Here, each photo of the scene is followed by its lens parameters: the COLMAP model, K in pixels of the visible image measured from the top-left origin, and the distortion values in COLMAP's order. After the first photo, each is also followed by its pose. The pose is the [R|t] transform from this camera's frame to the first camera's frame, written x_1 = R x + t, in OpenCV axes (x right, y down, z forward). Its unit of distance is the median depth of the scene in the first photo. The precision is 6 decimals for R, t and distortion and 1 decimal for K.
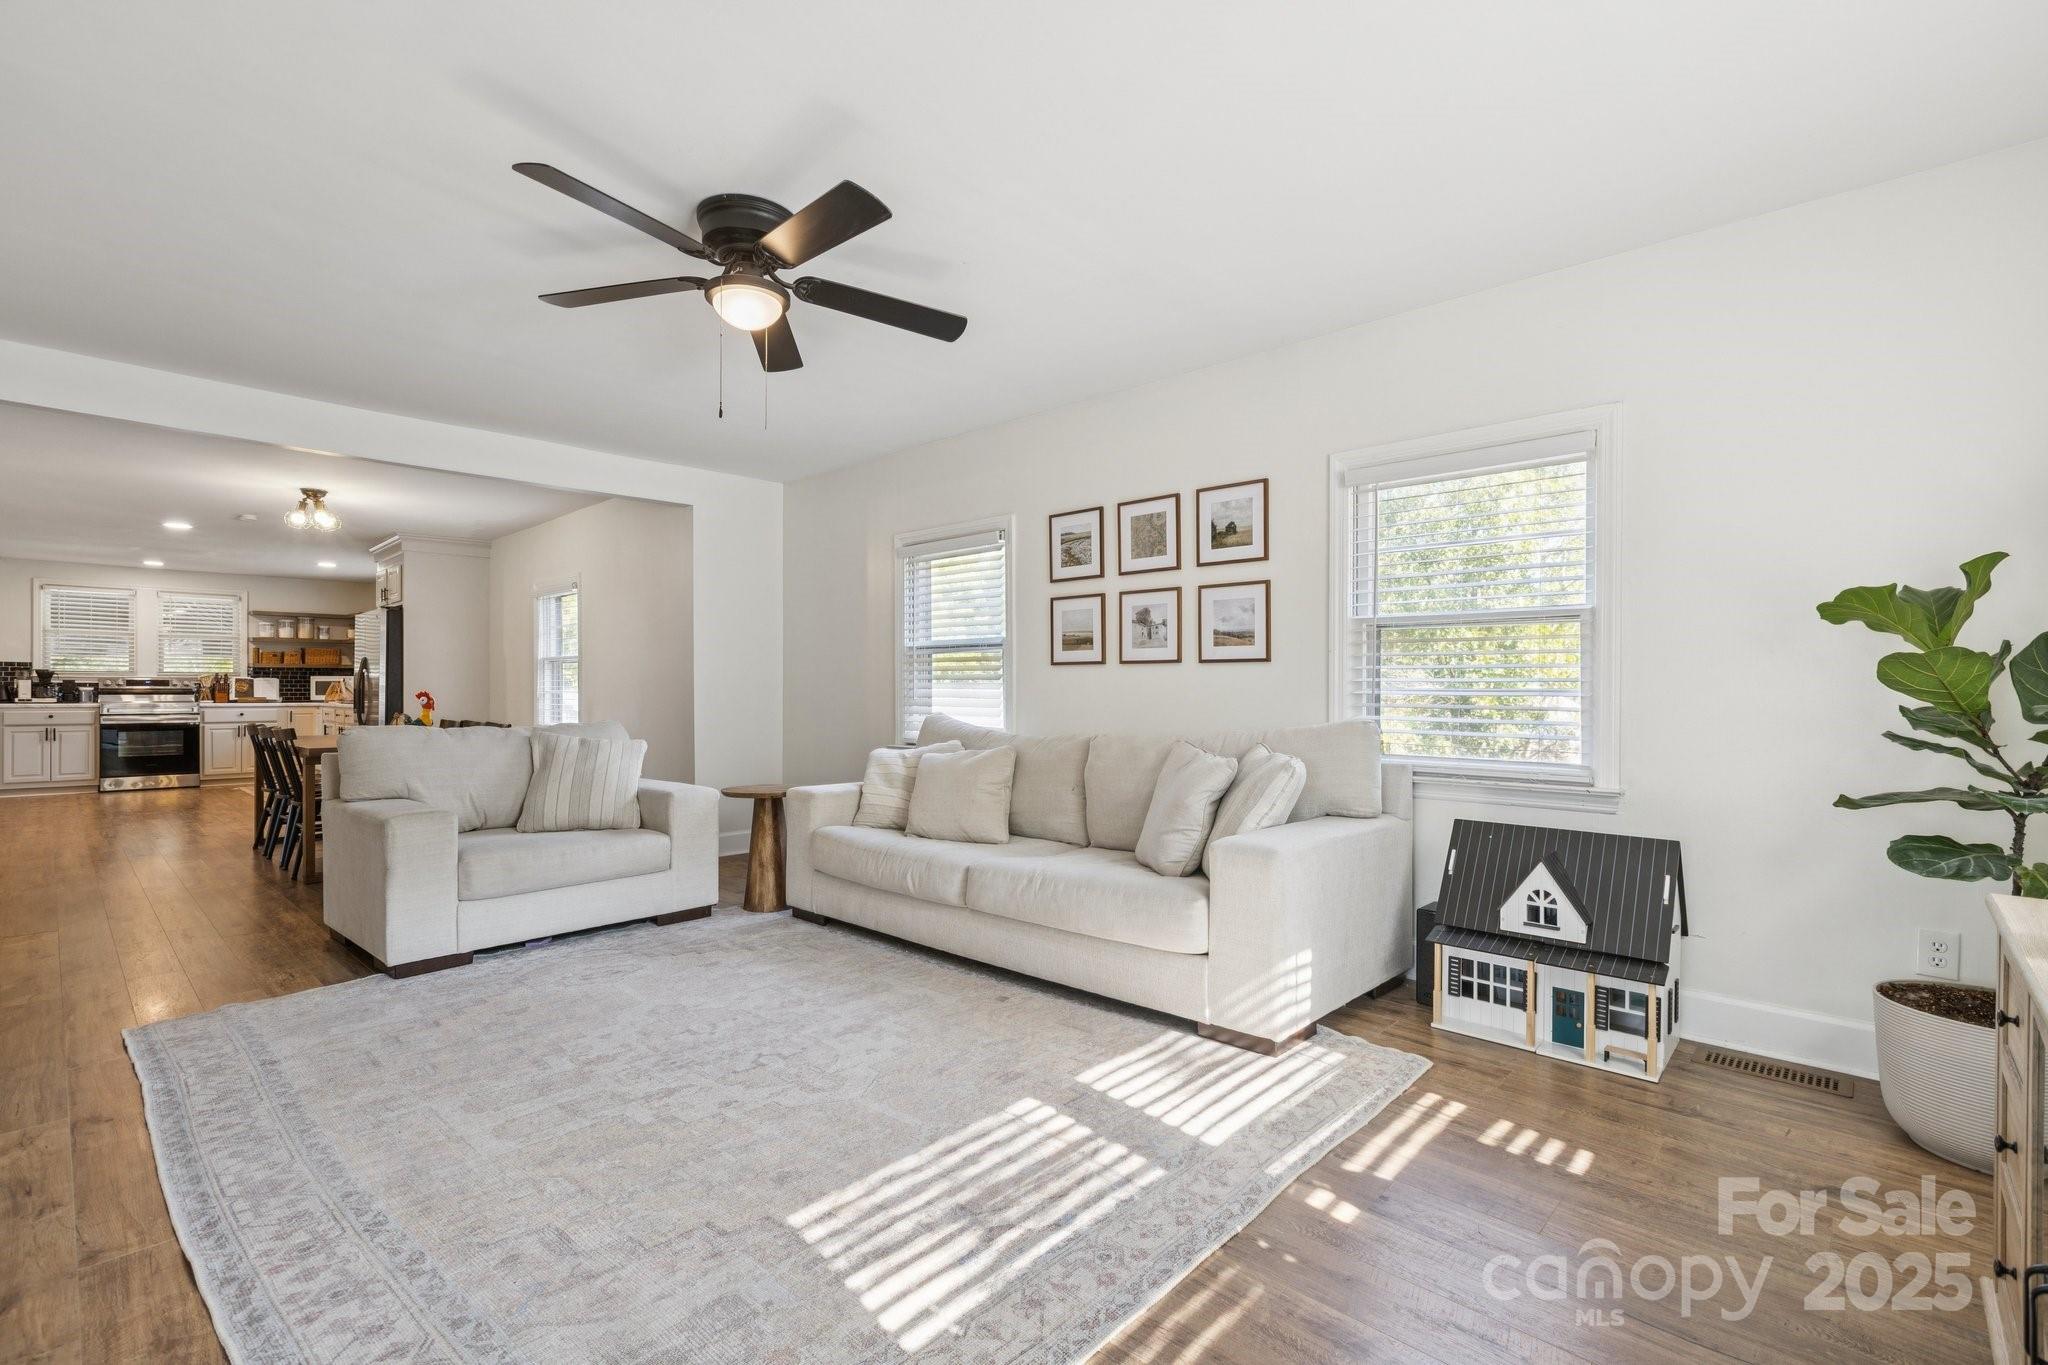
lens RADIAL K [[928.2, 0, 1028.7], [0, 928.2, 686.1], [0, 0, 1]] dist [0.002697, -0.000122]
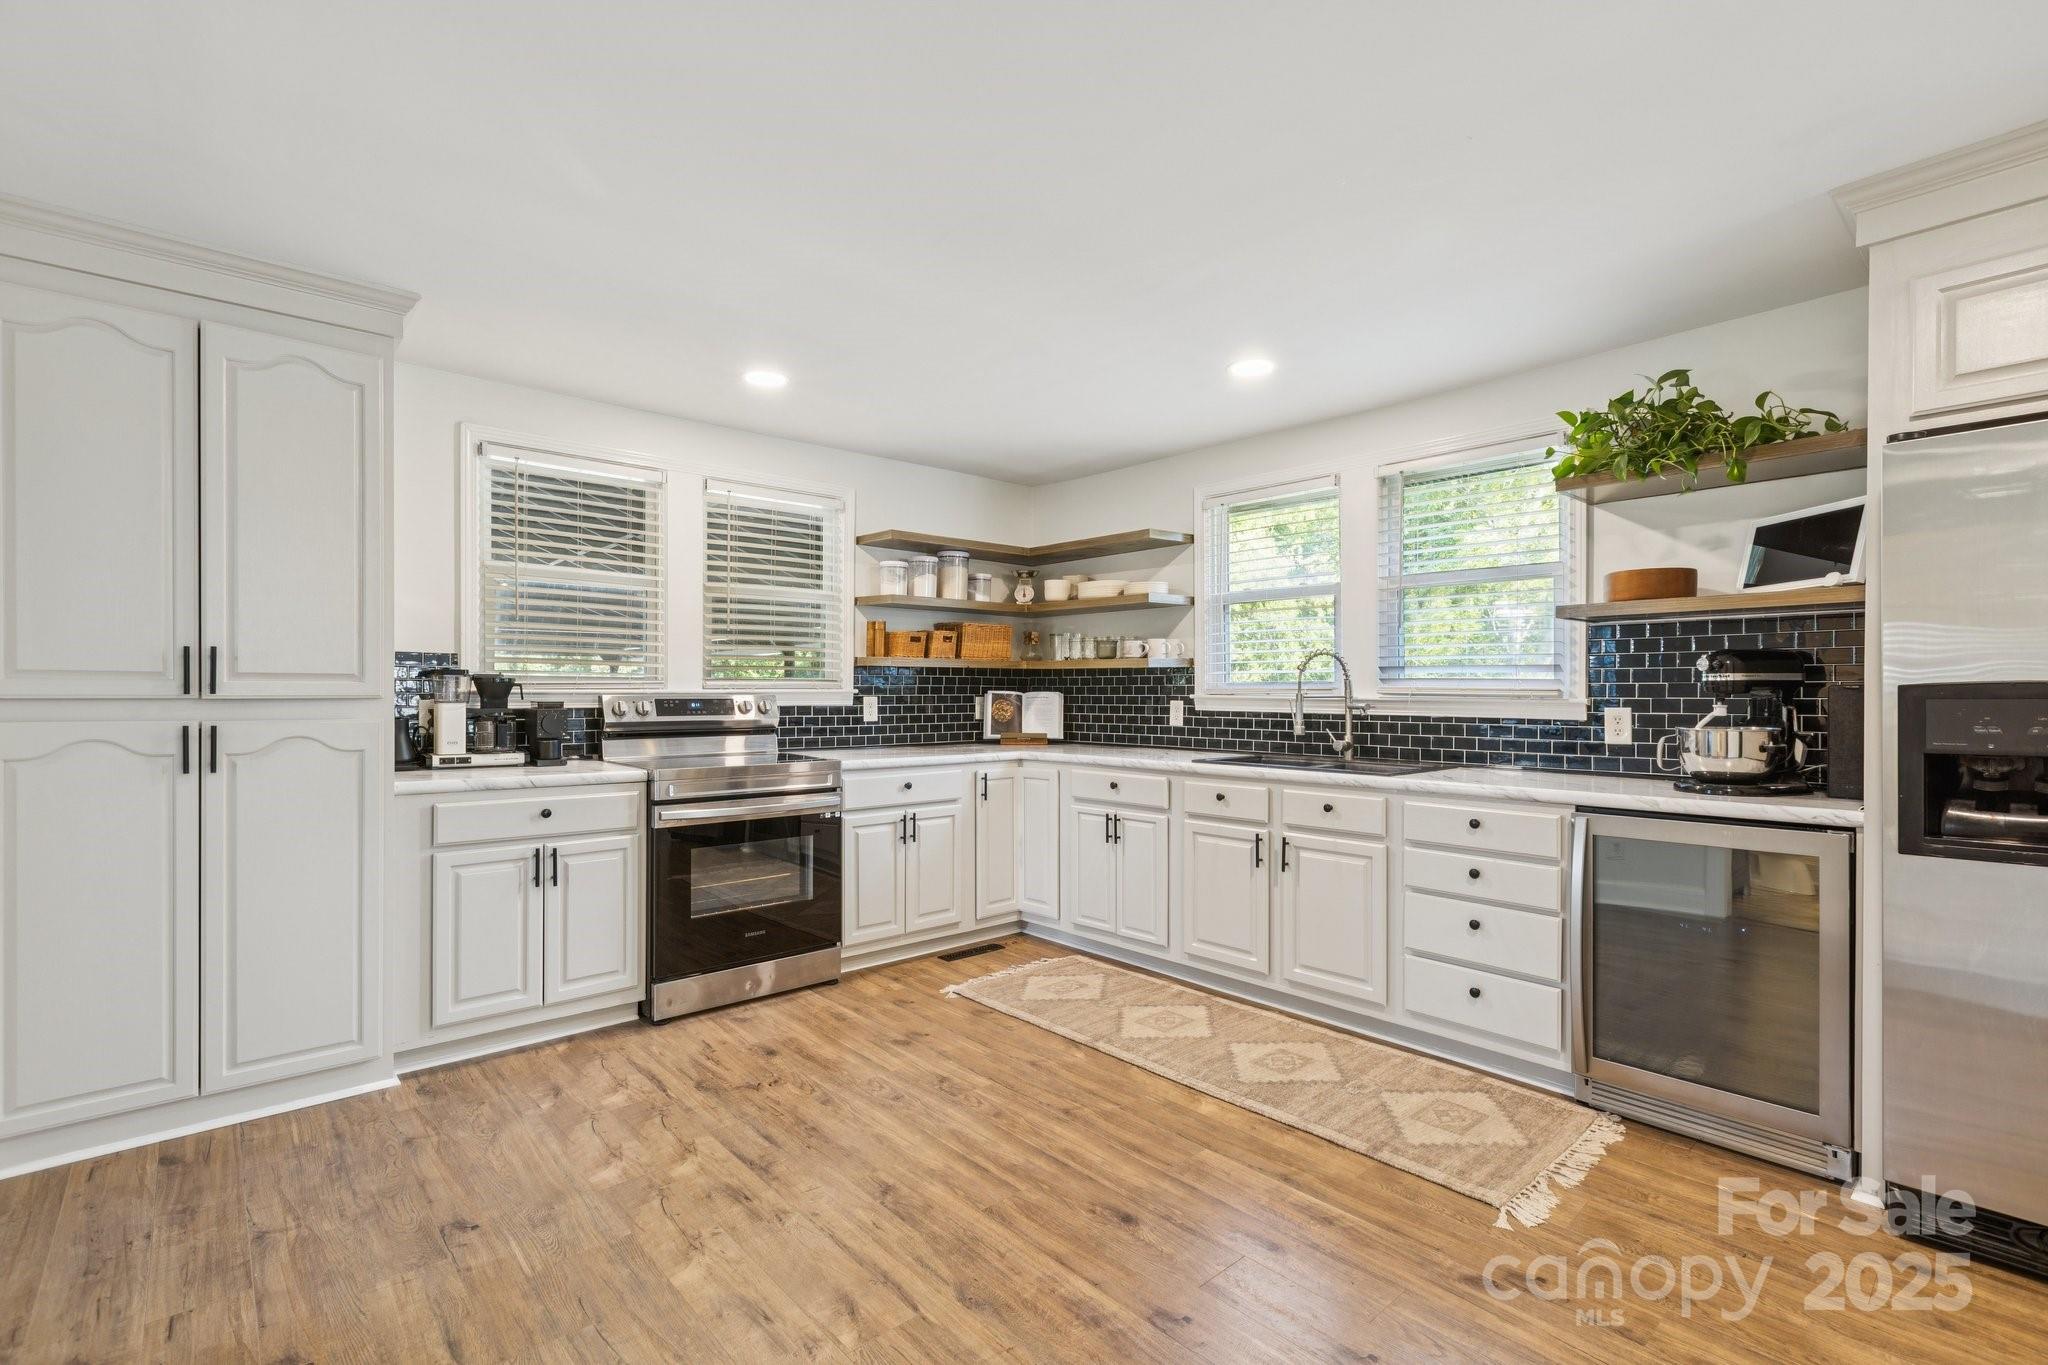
lens RADIAL K [[928.2, 0, 1027.5], [0, 928.2, 694.5], [0, 0, 1]] dist [0.002697, -0.000122]
pose [[0.995900, -0.008015, -0.090102, -0.775364], [0.008078, 0.999967, 0.000326, -0.007803], [0.090096, -0.001052, 0.995933, 0.625321]]
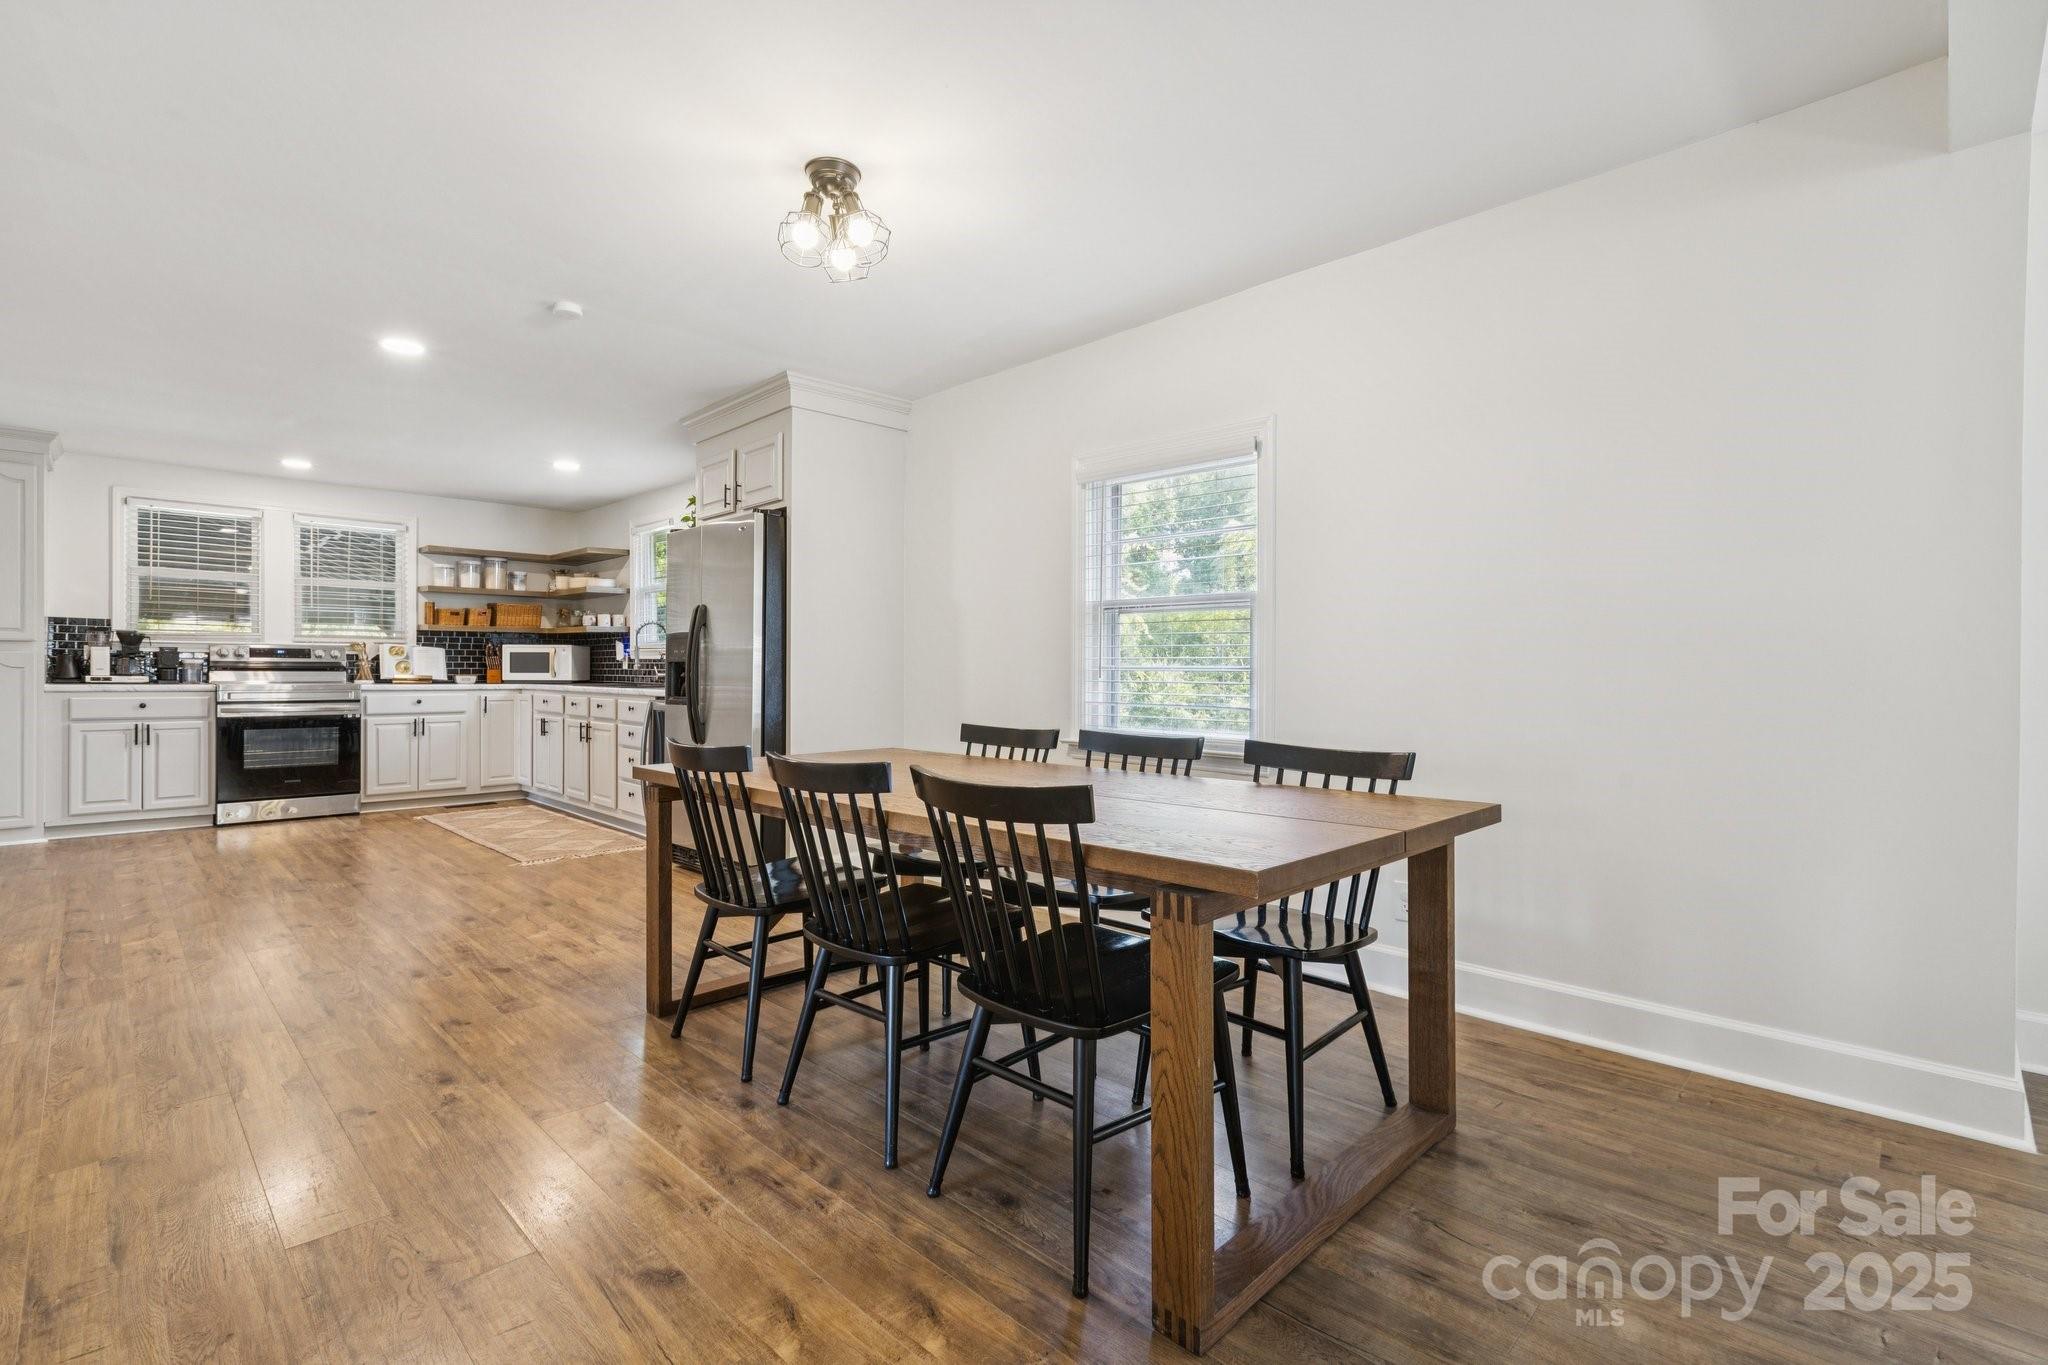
lens RADIAL K [[928.2, 0, 1021.8], [0, 928.2, 665.0], [0, 0, 1]] dist [0.002697, -0.000122]
pose [[0.999810, -0.000670, -0.019495, -0.418521], [0.000617, 0.999996, -0.002734, 0.007035], [0.019496, 0.002721, 0.999806, 0.362201]]
